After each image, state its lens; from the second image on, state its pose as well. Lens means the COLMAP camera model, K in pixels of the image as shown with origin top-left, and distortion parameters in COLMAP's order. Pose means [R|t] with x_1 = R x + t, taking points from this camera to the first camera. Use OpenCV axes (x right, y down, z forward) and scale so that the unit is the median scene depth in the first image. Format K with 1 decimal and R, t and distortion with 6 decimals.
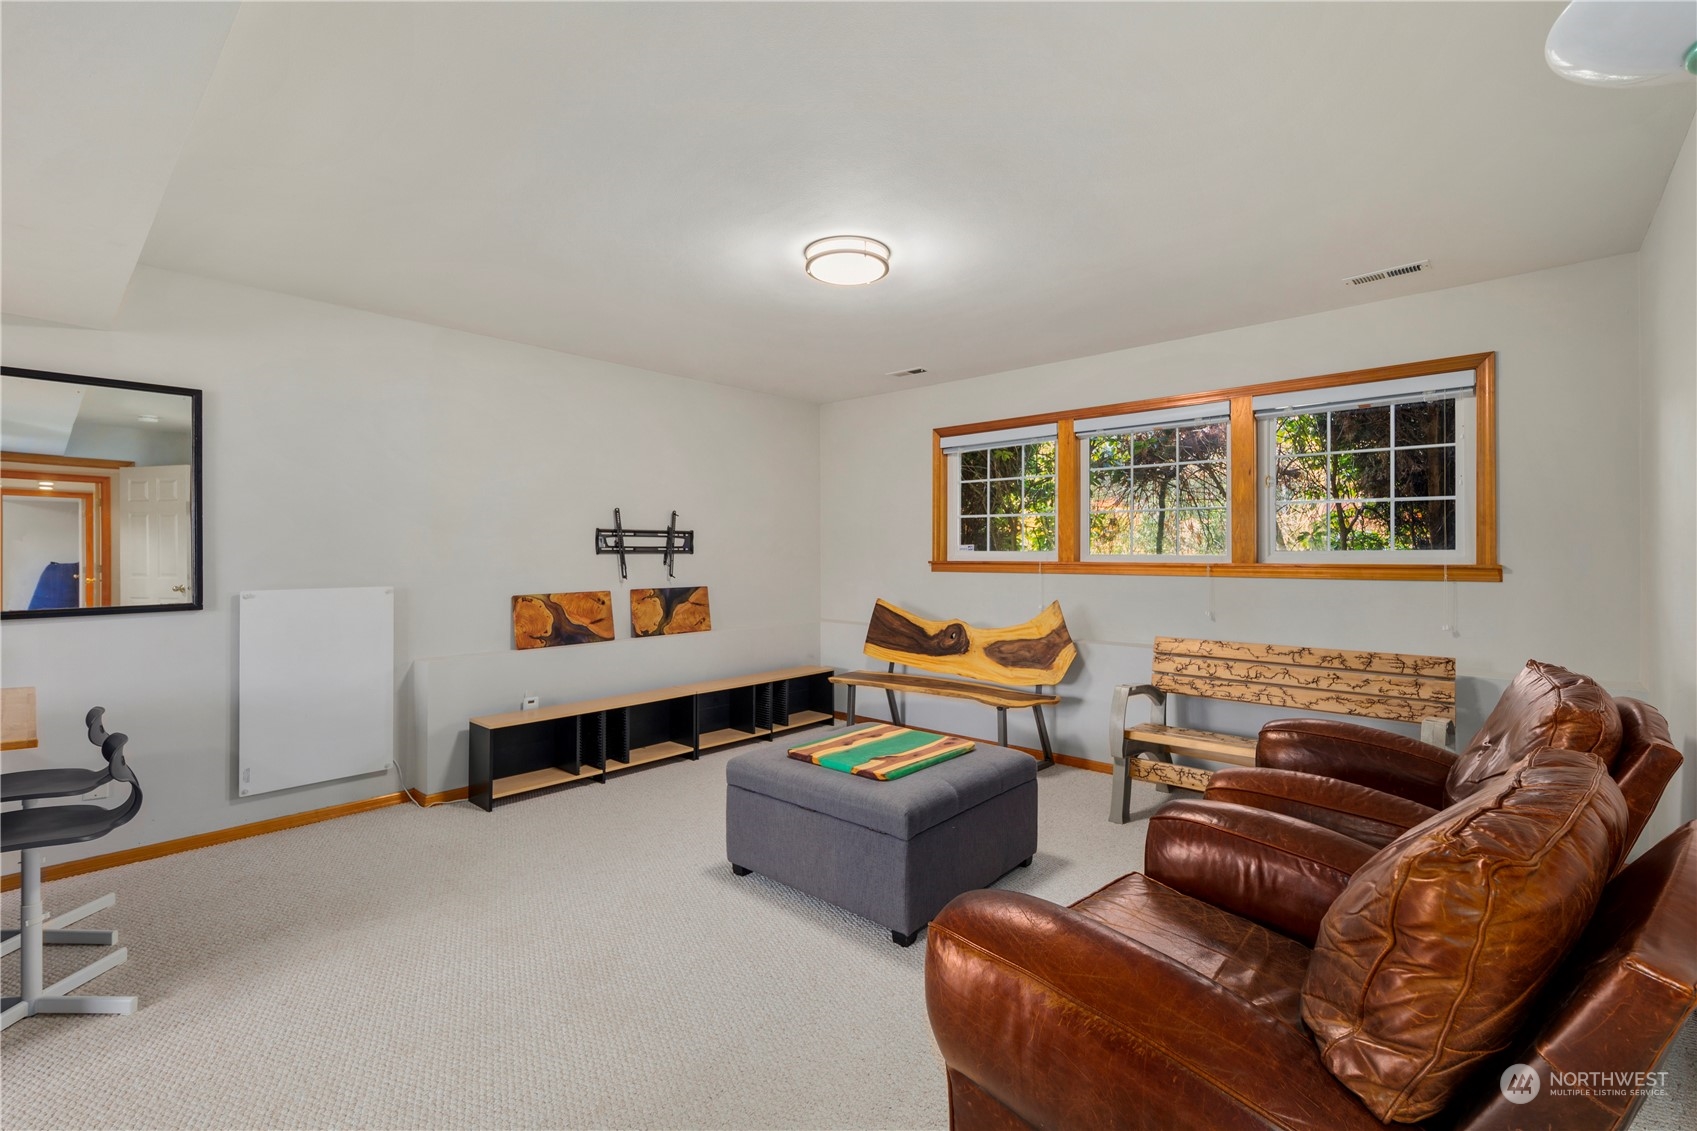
lens RADIAL K [[741.9, 0, 846.1], [0, 741.9, 558.3], [0, 0, 1]] dist [0.003910, -0.001743]
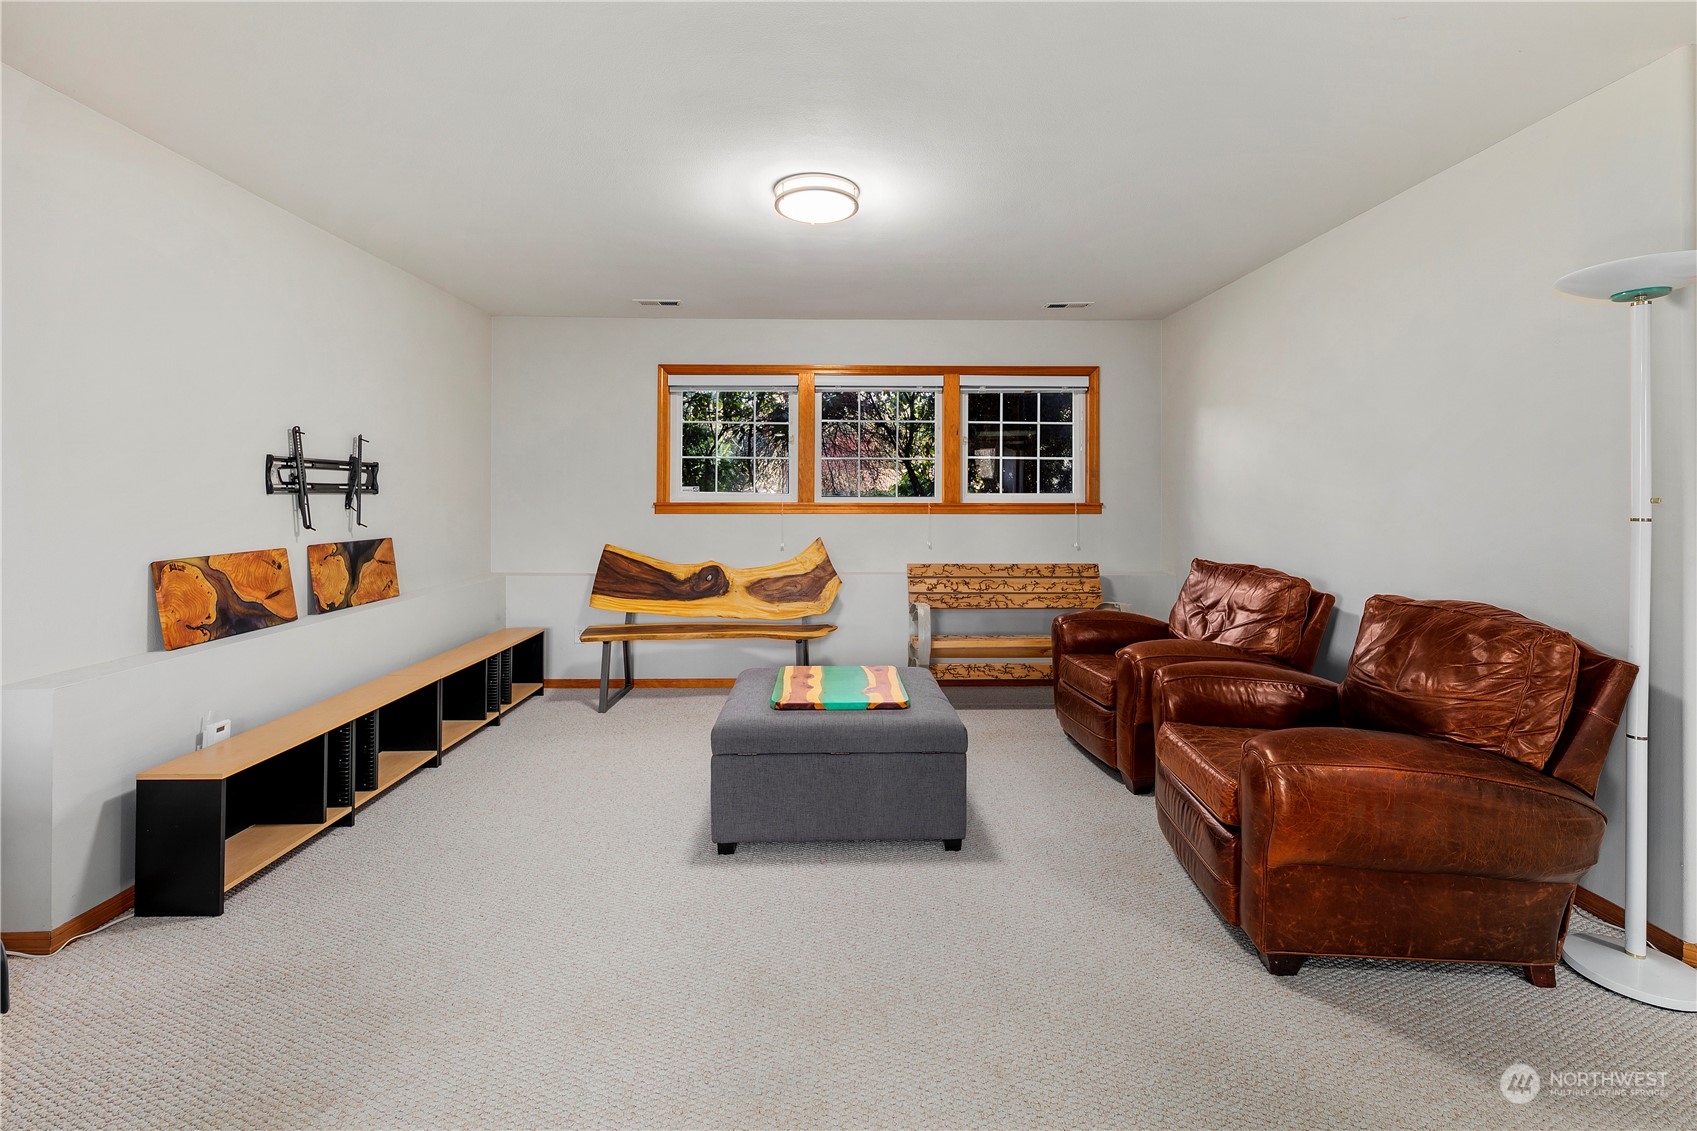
lens RADIAL K [[741.9, 0, 844.4], [0, 741.9, 498.5], [0, 0, 1]] dist [0.003910, -0.001743]
pose [[0.729888, 0.000304, 0.683567, -0.430769], [0.002619, 0.999991, -0.003242, 0.002249], [-0.683562, 0.004157, 0.729880, 0.167427]]
